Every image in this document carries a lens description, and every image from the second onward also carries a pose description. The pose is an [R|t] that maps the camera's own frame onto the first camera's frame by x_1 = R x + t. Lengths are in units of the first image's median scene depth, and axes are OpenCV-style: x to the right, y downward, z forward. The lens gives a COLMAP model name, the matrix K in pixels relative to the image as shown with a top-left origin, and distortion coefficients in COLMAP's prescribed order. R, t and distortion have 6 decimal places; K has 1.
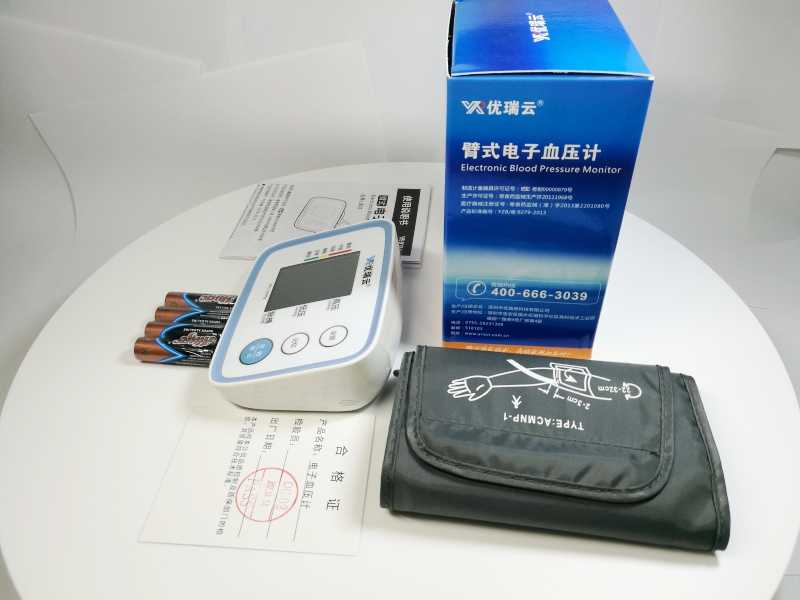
lens RADIAL K [[640.6, 0, 395.9], [0, 640.6, 292.6], [0, 0, 1]] dist [-0.008042, -0.013379]
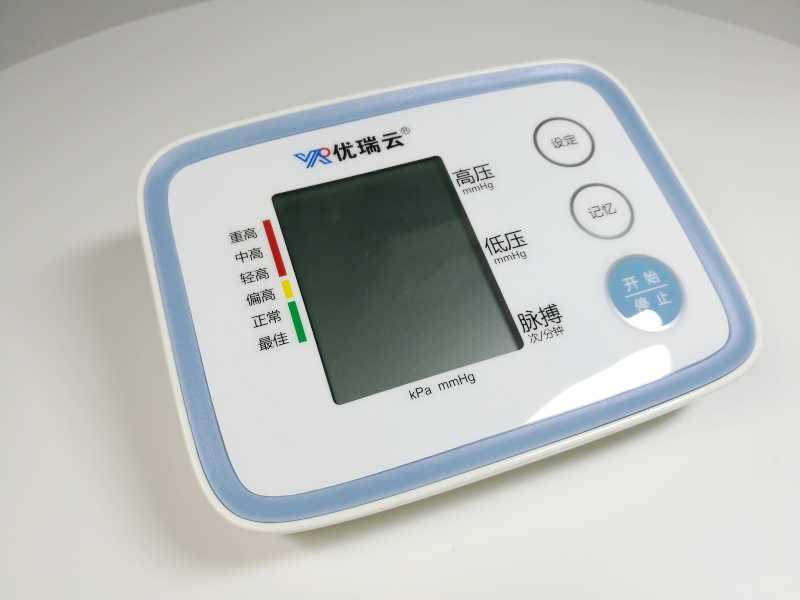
lens RADIAL K [[660.1, 0, 400.0], [0, 660.1, 300.0], [0, 0, 1]] dist [0.003549, -0.002932]
pose [[-0.409527, -0.665008, 0.624542, -0.477337], [0.599917, 0.319444, 0.733522, -0.366378], [-0.687304, 0.675070, 0.268129, 1.108037]]
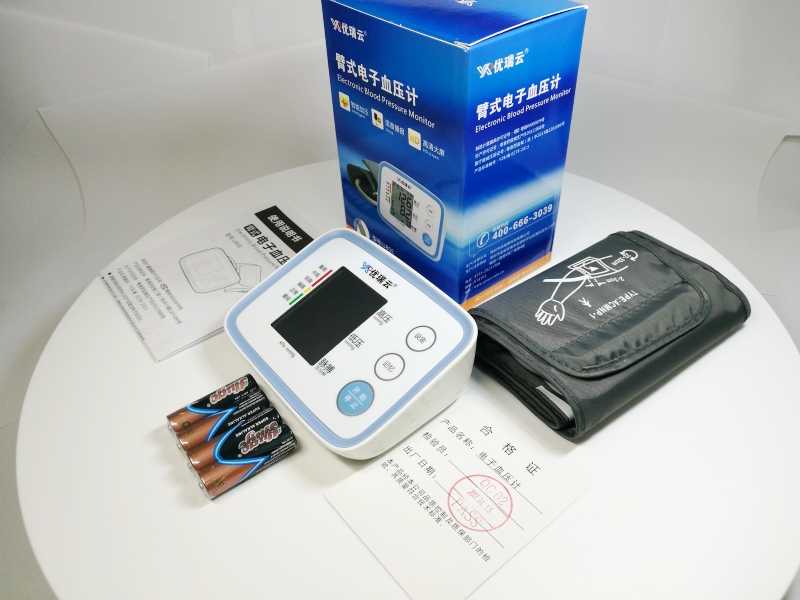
lens RADIAL K [[646.1, 0, 397.9], [0, 646.1, 290.1], [0, 0, 1]] dist [-0.000155, -0.075990]
pose [[0.721772, -0.442063, 0.532565, -0.661738], [0.449412, 0.884518, 0.125129, -0.146702], [-0.526378, 0.149027, 0.837089, 0.194275]]
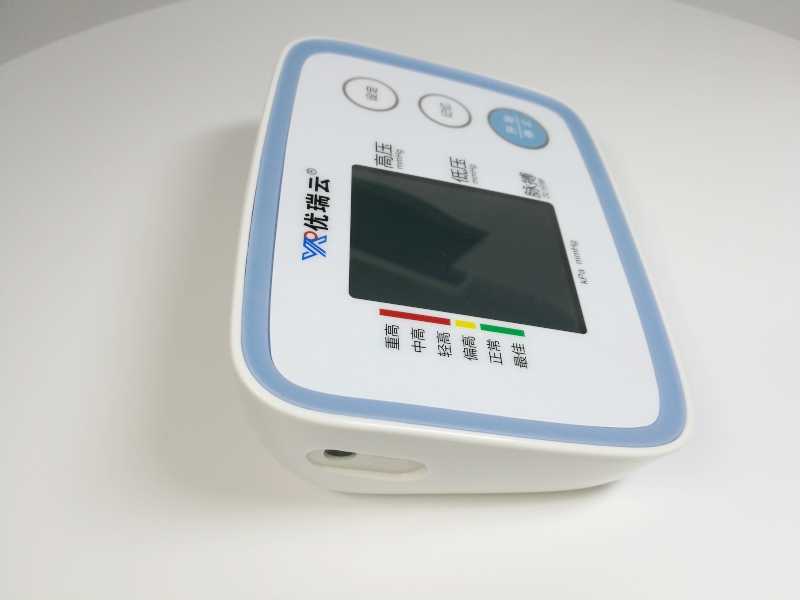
lens RADIAL K [[660.1, 0, 400.0], [0, 660.1, 300.0], [0, 0, 1]] dist [0.003549, -0.002932]
pose [[-0.992571, 0.114305, -0.041676, -0.085214], [-0.039416, 0.021968, 0.998981, -0.515659], [0.115104, 0.993203, -0.017300, 1.269971]]
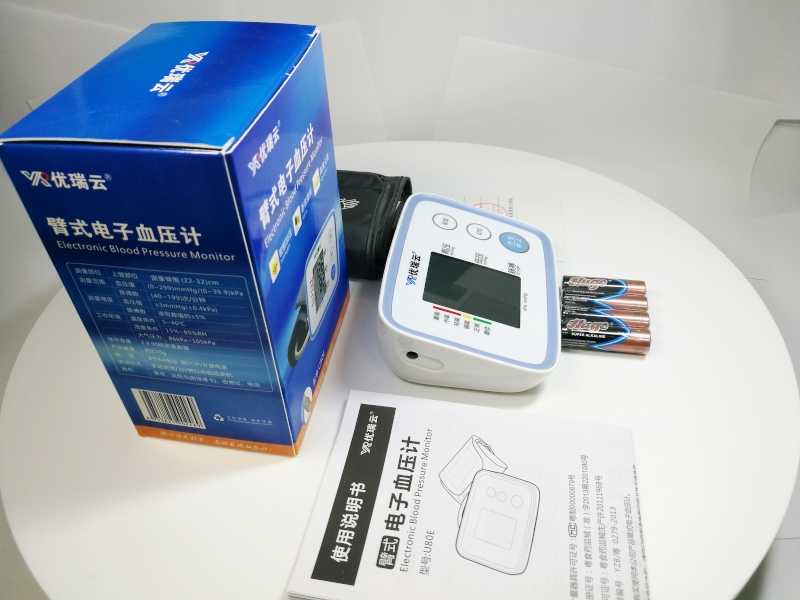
lens RADIAL K [[640.6, 0, 395.9], [0, 640.6, 292.6], [0, 0, 1]] dist [-0.008042, -0.013379]
pose [[-0.994771, 0.007696, 0.101839, -0.136473], [0.101570, 0.178815, 0.978626, -1.151639], [-0.010679, 0.983853, -0.178662, 1.438414]]
